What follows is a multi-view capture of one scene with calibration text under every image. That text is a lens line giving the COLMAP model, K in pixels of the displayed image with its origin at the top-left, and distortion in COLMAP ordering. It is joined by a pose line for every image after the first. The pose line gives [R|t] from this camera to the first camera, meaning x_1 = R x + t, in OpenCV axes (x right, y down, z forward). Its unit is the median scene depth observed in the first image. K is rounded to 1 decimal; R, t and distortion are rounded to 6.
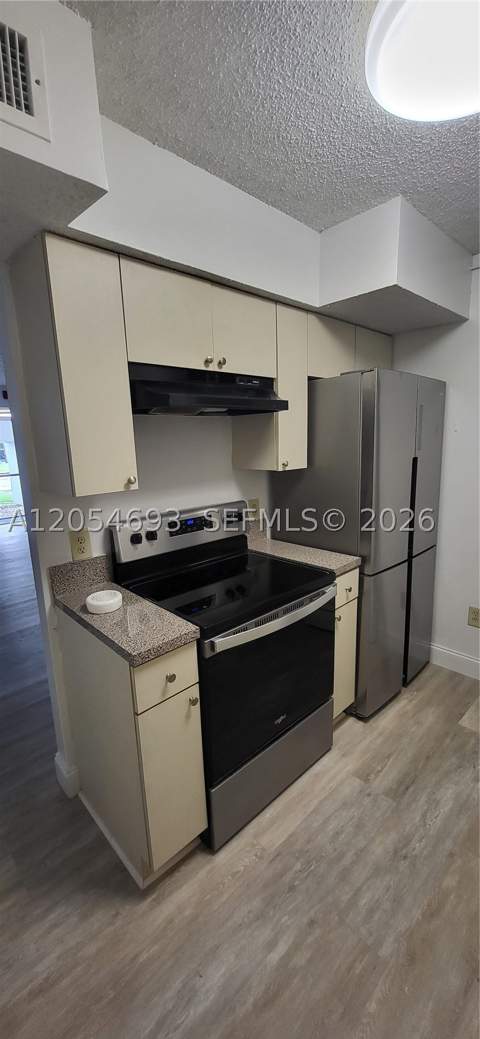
lens RADIAL K [[413.1, 0, 237.7], [0, 413.1, 526.3], [0, 0, 1]] dist [-0.000359, 0.000113]
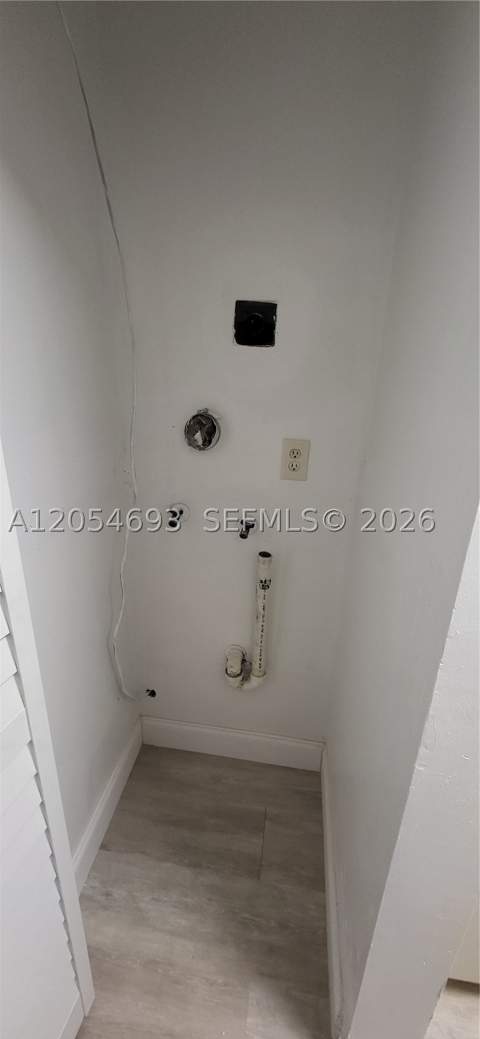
lens RADIAL K [[413.1, 0, 237.7], [0, 413.1, 526.3], [0, 0, 1]] dist [-0.000359, 0.000113]
pose [[-0.618135, -0.273299, 0.737032, -0.176648], [0.143794, 0.882480, 0.447830, -0.199389], [-0.772808, 0.382801, -0.506193, 0.985213]]
